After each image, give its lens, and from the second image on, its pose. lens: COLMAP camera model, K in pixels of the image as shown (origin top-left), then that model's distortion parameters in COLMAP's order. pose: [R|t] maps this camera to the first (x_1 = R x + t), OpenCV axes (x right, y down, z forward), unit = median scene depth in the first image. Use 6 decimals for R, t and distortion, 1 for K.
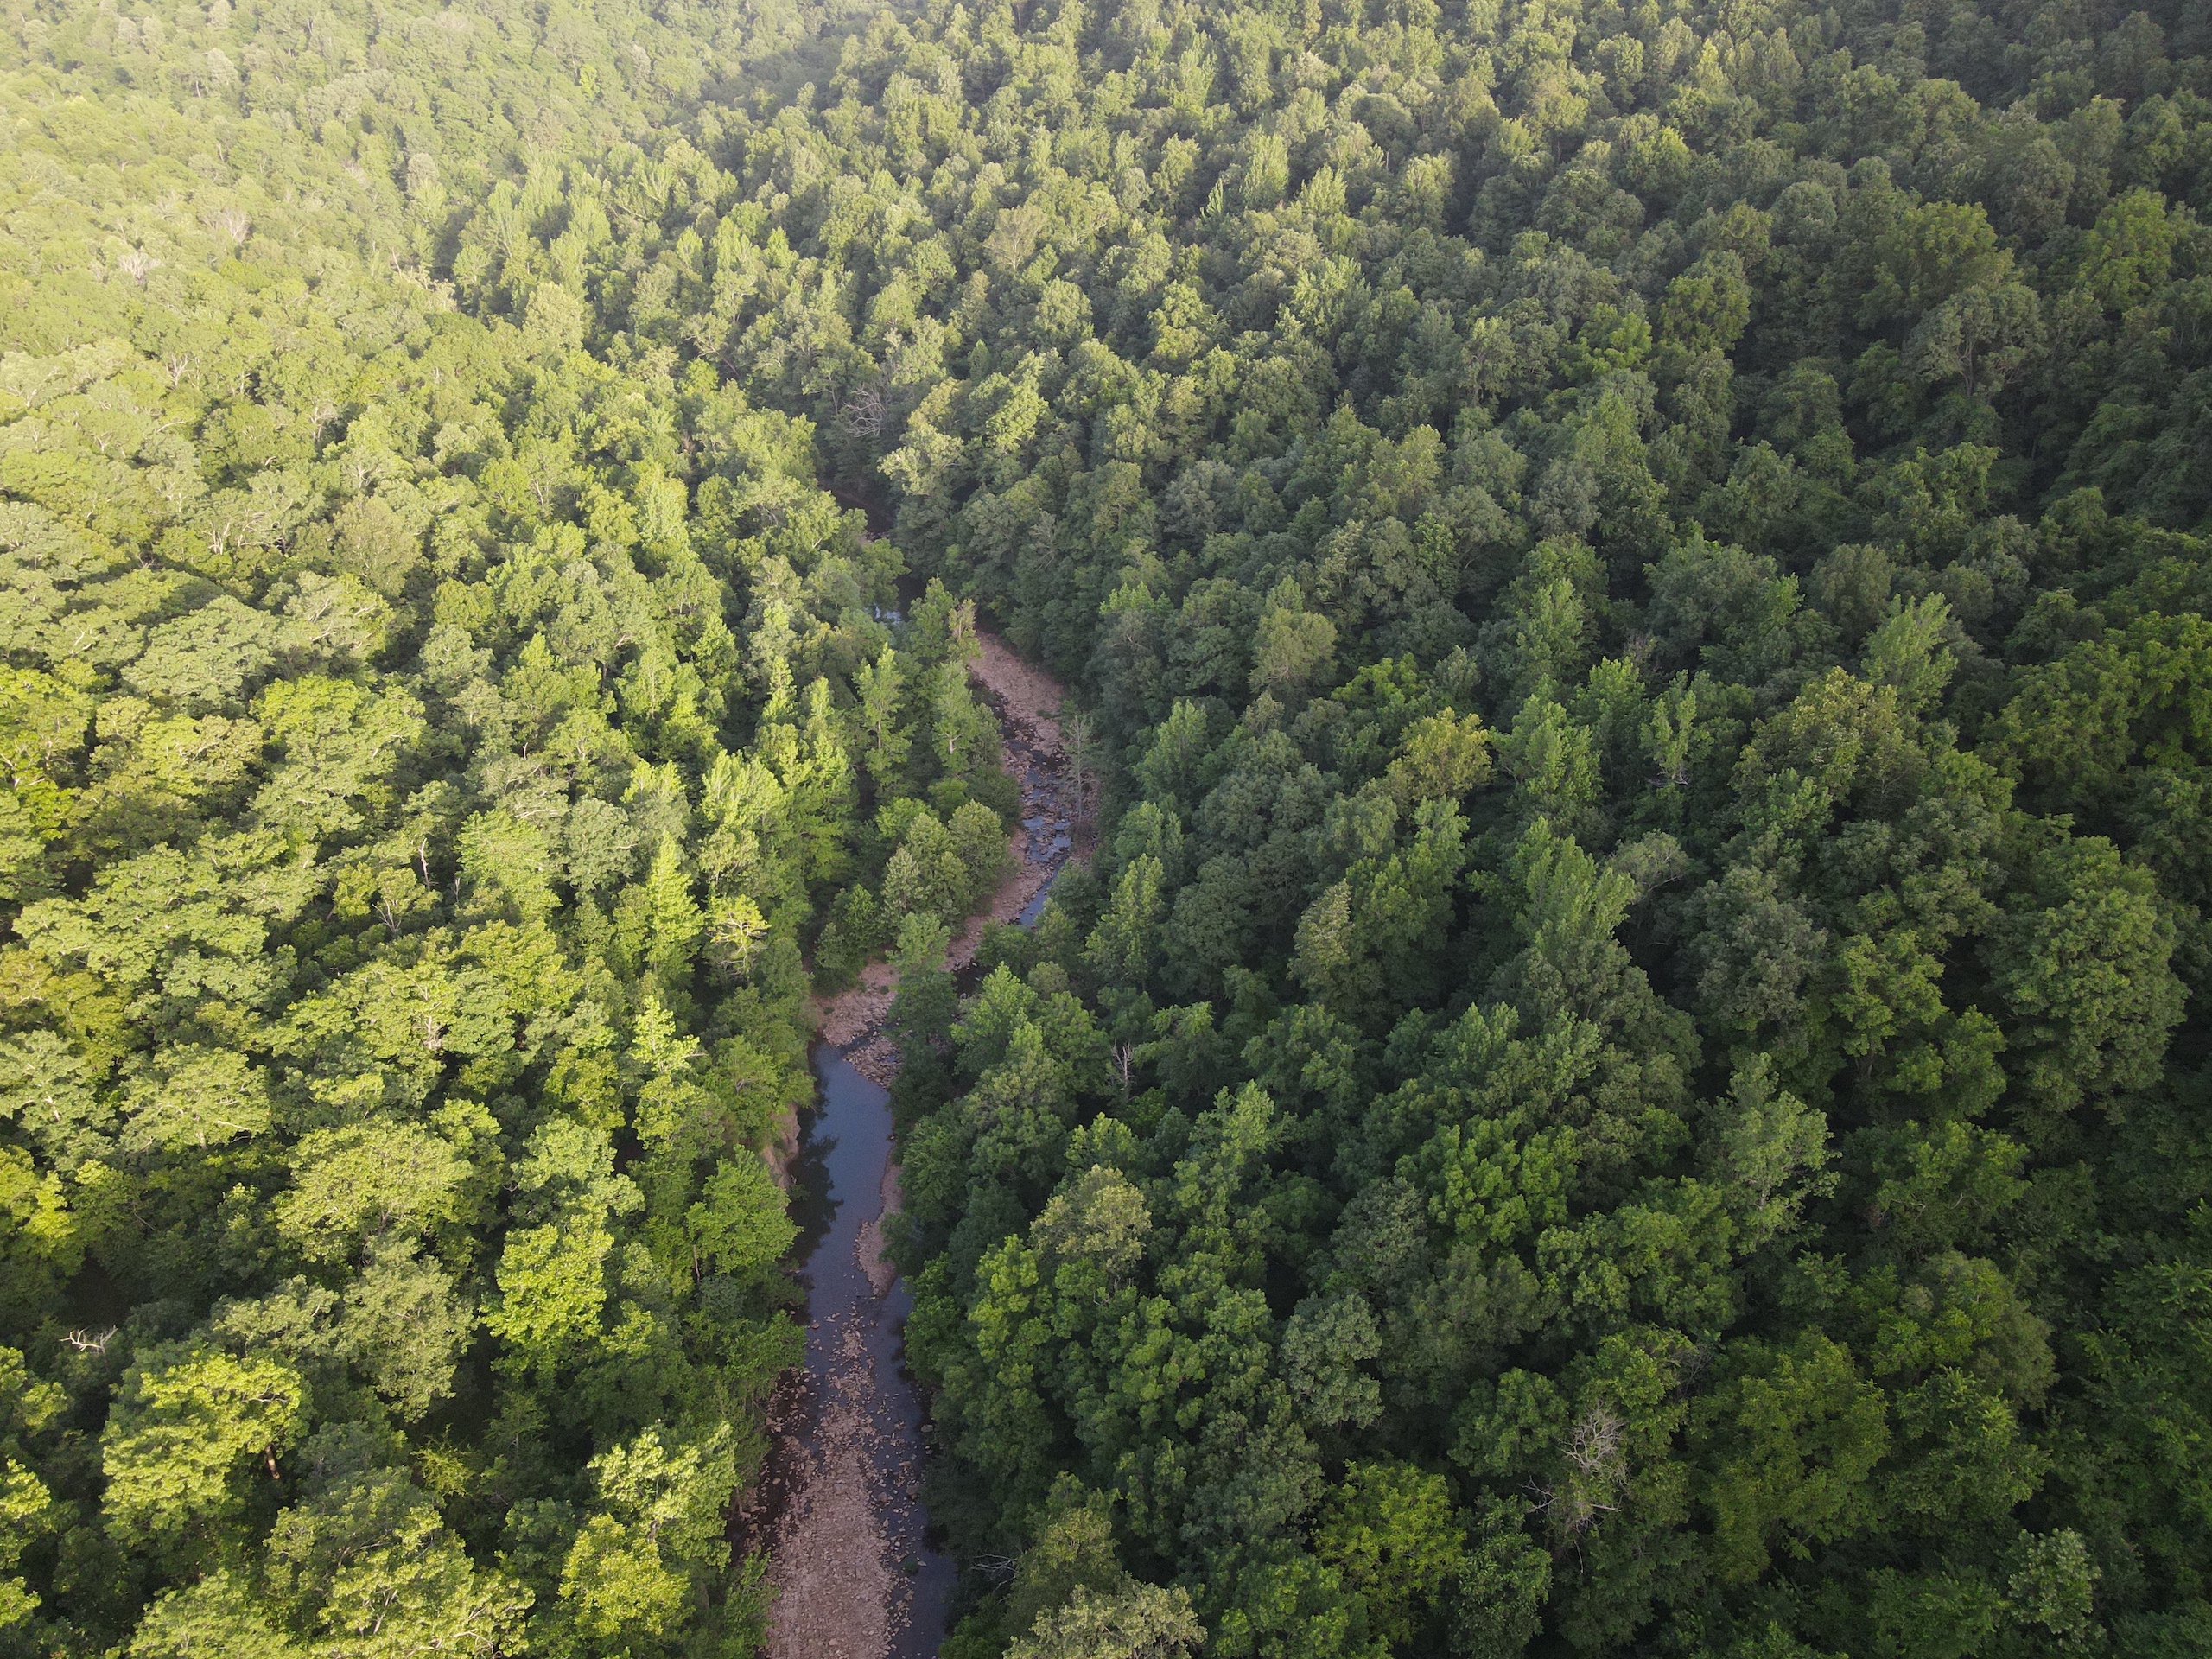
lens RADIAL K [[1645.0, 0, 1102.5], [0, 1645.0, 815.2], [0, 0, 1]] dist [-0.015550, 0.061640]
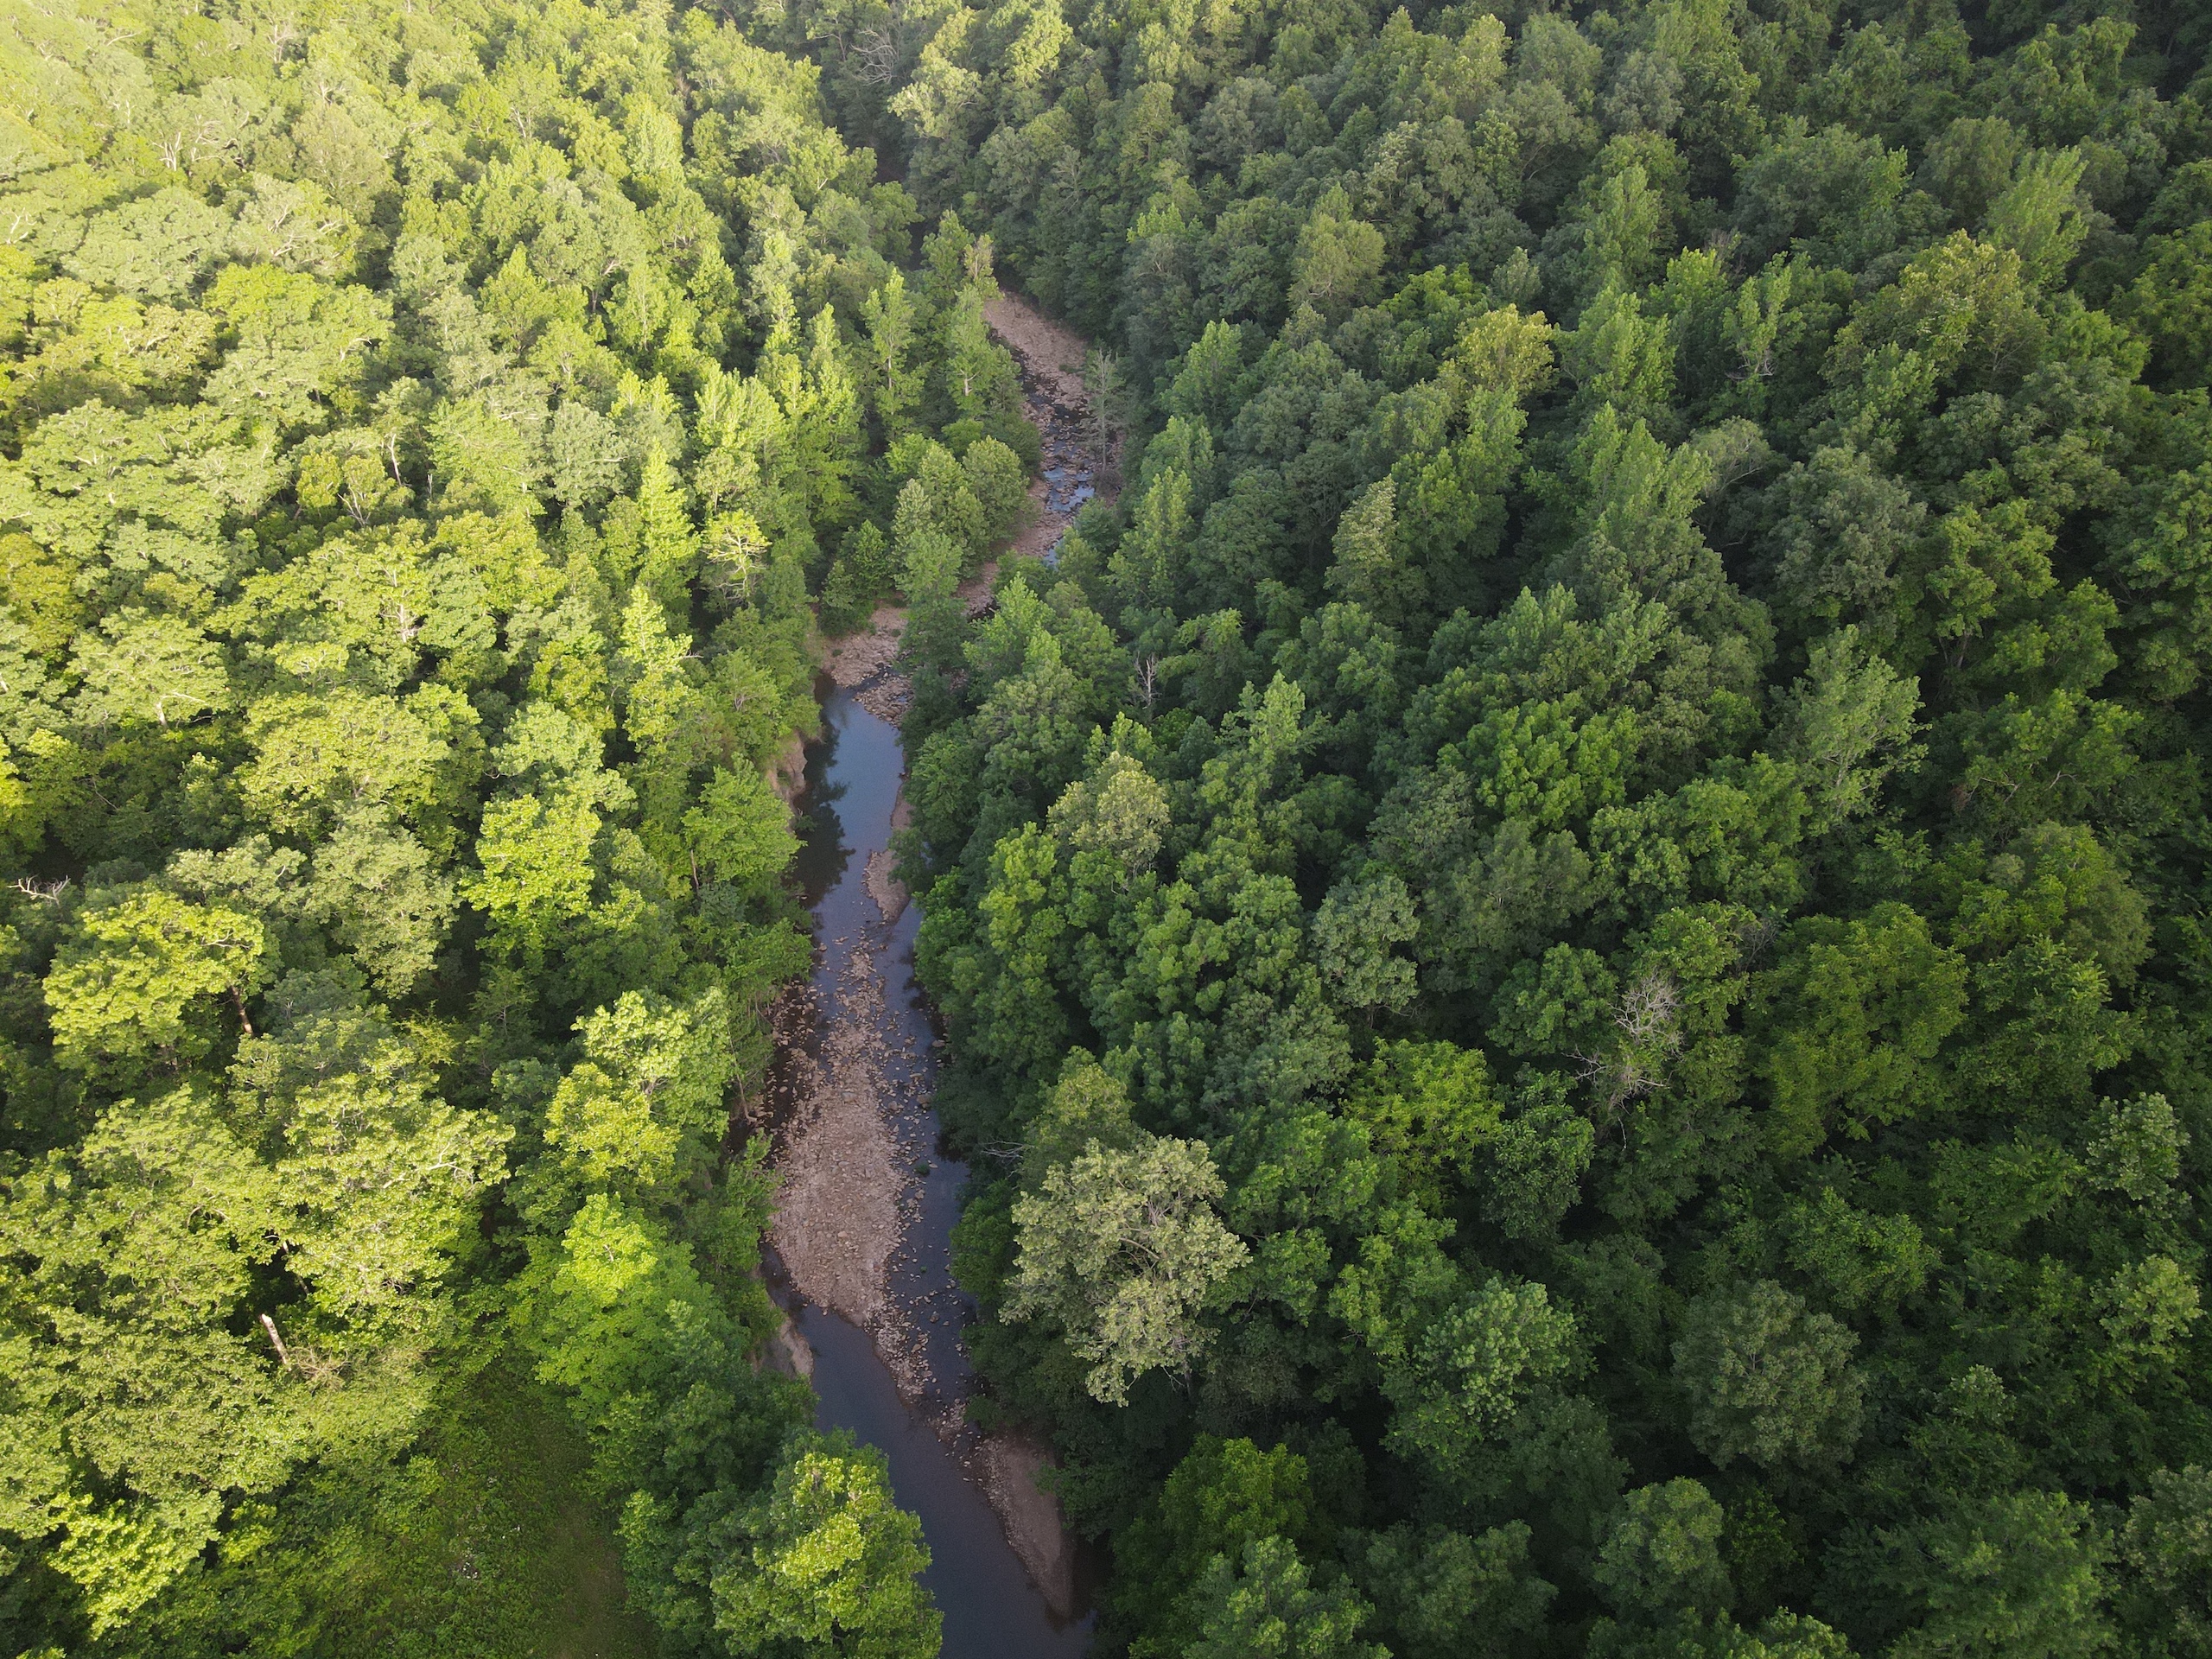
lens RADIAL K [[1644.3, 0, 1103.2], [0, 1644.3, 814.0], [0, 0, 1]] dist [0.004691, 0.028757]
pose [[0.999846, 0.009445, -0.014787, 0.002704], [-0.007342, 0.990642, 0.136289, 0.101611], [0.015936, -0.136160, 0.990559, 0.060274]]
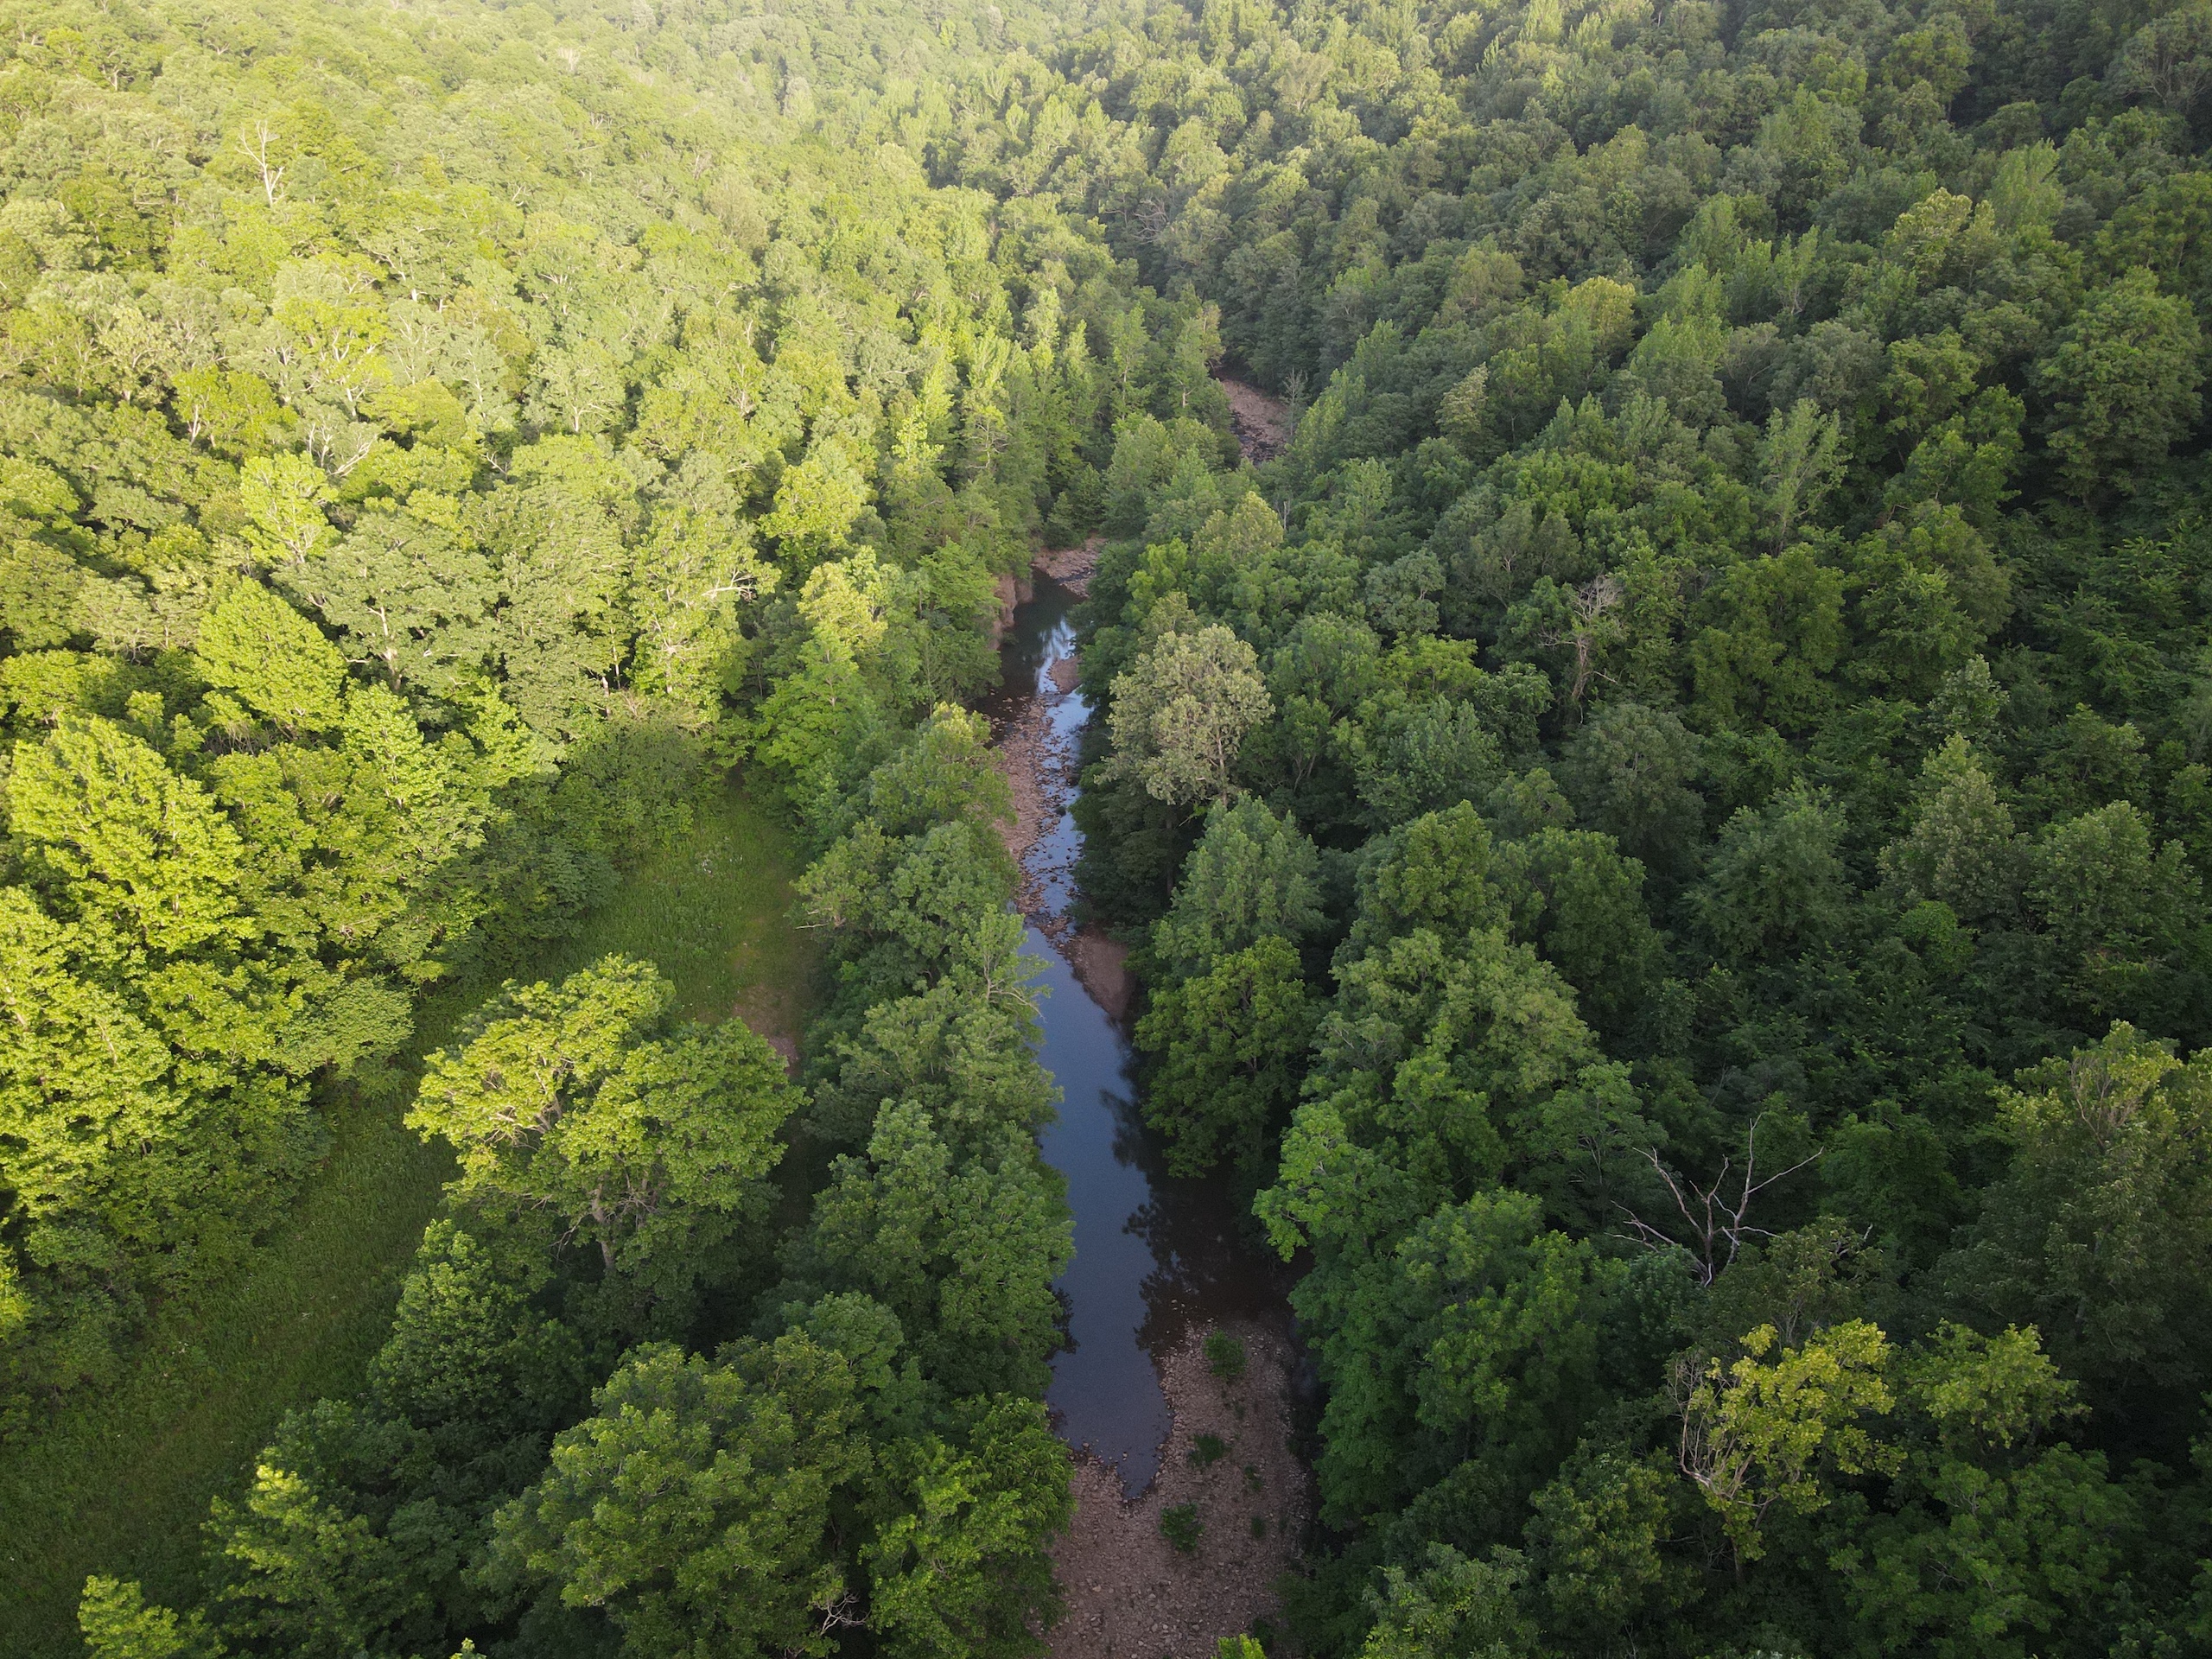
lens RADIAL K [[1645.0, 0, 1102.5], [0, 1645.0, 815.2], [0, 0, 1]] dist [-0.015550, 0.061640]
pose [[0.981181, 0.097553, -0.166633, 0.105345], [-0.105449, 0.993652, -0.039194, 0.431838], [0.161752, 0.056027, 0.985240, -0.189019]]
